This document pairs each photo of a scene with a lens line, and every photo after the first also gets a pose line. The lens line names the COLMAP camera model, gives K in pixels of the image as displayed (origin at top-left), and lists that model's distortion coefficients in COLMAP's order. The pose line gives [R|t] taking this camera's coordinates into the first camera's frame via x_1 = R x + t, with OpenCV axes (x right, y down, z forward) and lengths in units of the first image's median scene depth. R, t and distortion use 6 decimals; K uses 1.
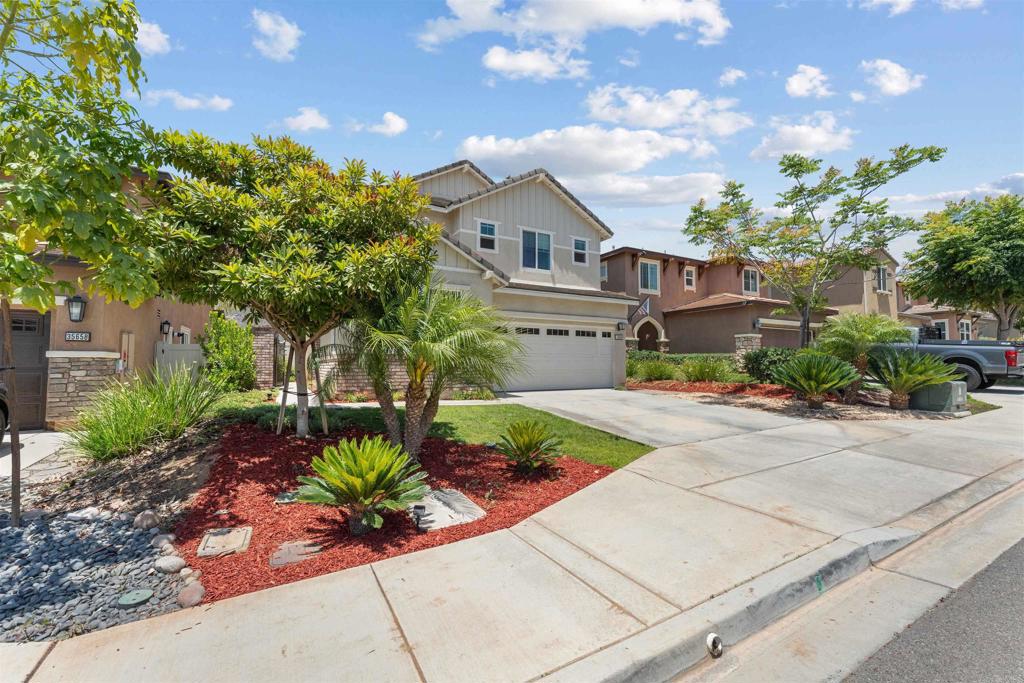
lens RADIAL K [[421.4, 0, 515.8], [0, 421.4, 345.0], [0, 0, 1]] dist [-0.001914, -0.000088]
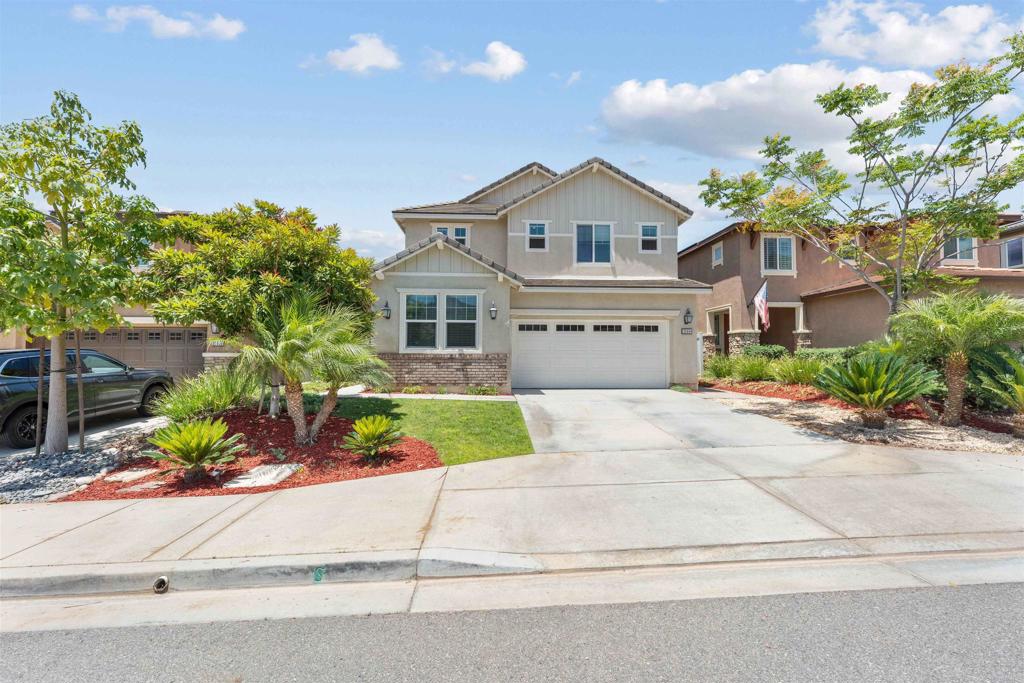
lens RADIAL K [[429.1, 0, 509.9], [0, 429.1, 327.0], [0, 0, 1]] dist [-0.002035, -0.000055]
pose [[0.893327, -0.029359, -0.448446, 0.319060], [0.017048, 0.999359, -0.031466, -0.005677], [0.449083, 0.020464, 0.893256, 0.041854]]
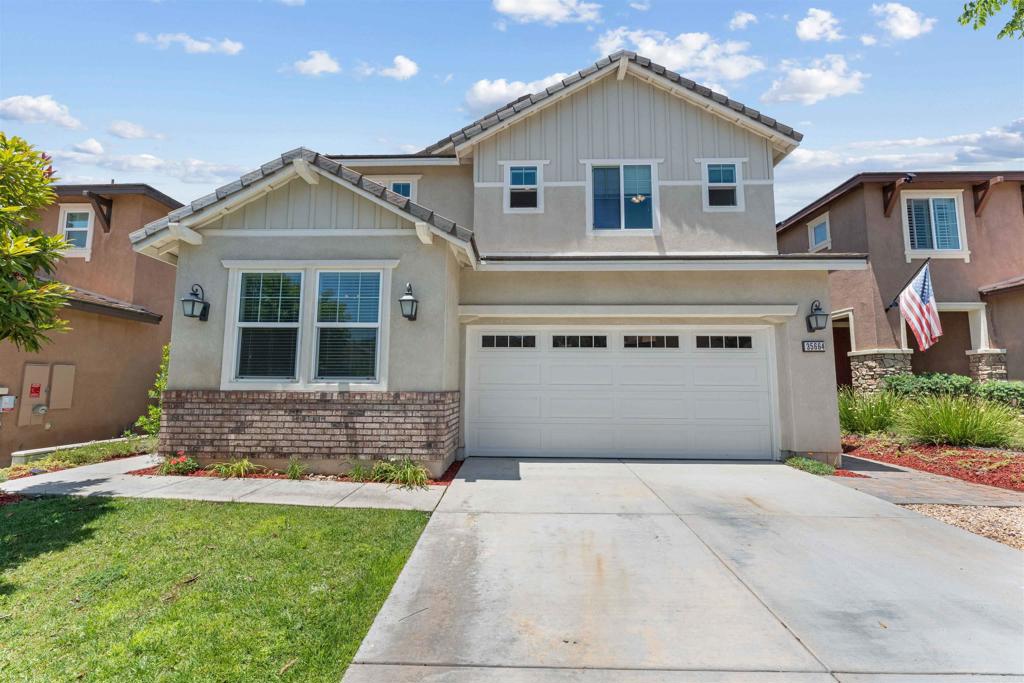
lens RADIAL K [[422.2, 0, 507.2], [0, 422.2, 334.8], [0, 0, 1]] dist [-0.001957, 0.000214]
pose [[0.850703, -0.059826, -0.522232, 0.204006], [0.017433, 0.996167, -0.085721, 0.001746], [0.525358, 0.063819, 0.848485, 0.468660]]
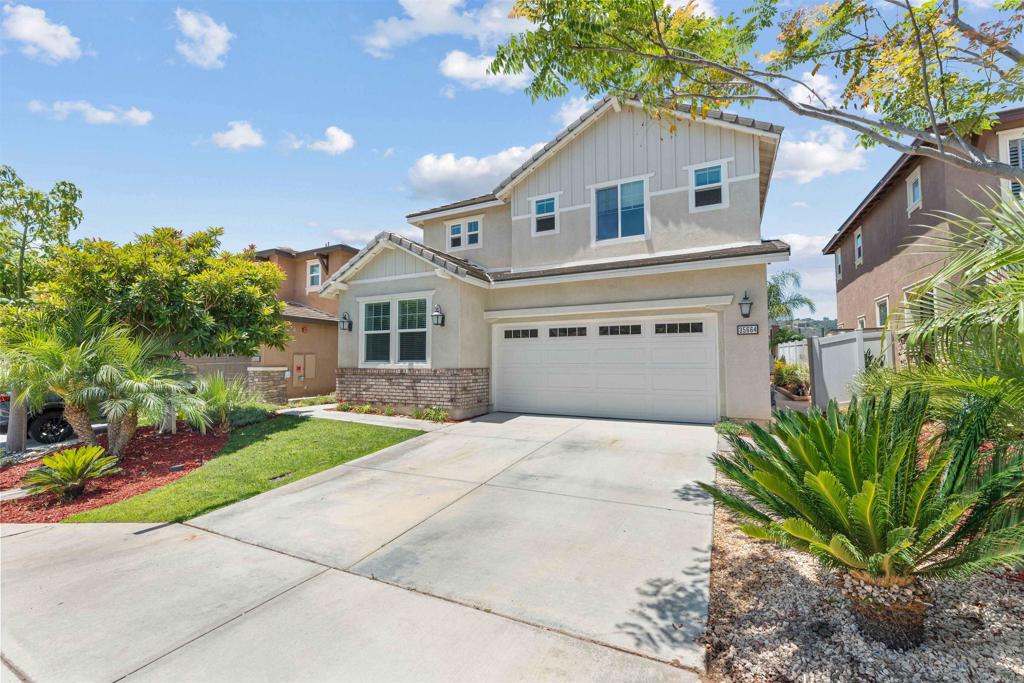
lens RADIAL K [[429.1, 0, 509.9], [0, 429.1, 327.0], [0, 0, 1]] dist [-0.002035, -0.000055]
pose [[0.539437, -0.071735, -0.838965, 0.533980], [0.038260, 0.997424, -0.060684, -0.001067], [0.841157, 0.000636, 0.540791, 0.482840]]
